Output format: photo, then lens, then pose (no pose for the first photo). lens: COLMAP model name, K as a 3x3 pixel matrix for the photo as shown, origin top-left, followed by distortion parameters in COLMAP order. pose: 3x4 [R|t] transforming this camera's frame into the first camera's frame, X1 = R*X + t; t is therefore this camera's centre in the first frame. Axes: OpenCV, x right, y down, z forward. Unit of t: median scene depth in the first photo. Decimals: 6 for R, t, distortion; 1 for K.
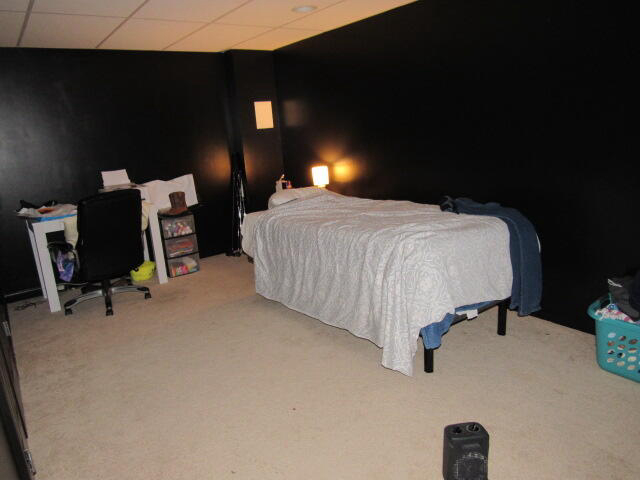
lens RADIAL K [[460.2, 0, 318.9], [0, 460.2, 242.3], [0, 0, 1]] dist [-0.029679, 0.006955]
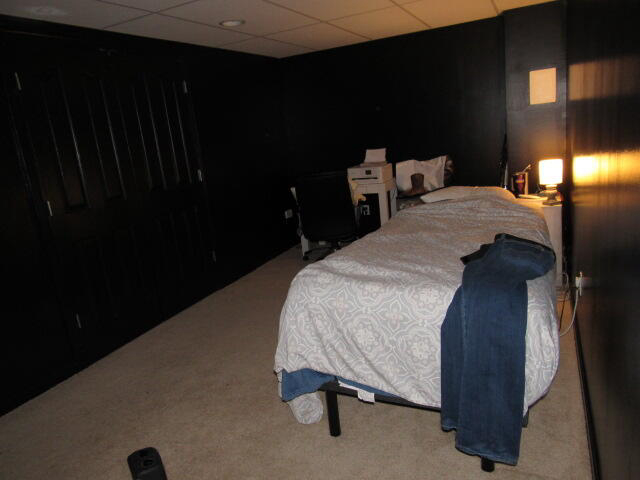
lens RADIAL K [[460.2, 0, 318.9], [0, 460.2, 242.3], [0, 0, 1]] dist [-0.029679, 0.006955]
pose [[0.499073, 0.225163, -0.836796, 0.472157], [-0.146491, 0.973677, 0.174626, -0.109901], [0.854088, 0.035432, 0.518920, 0.303546]]
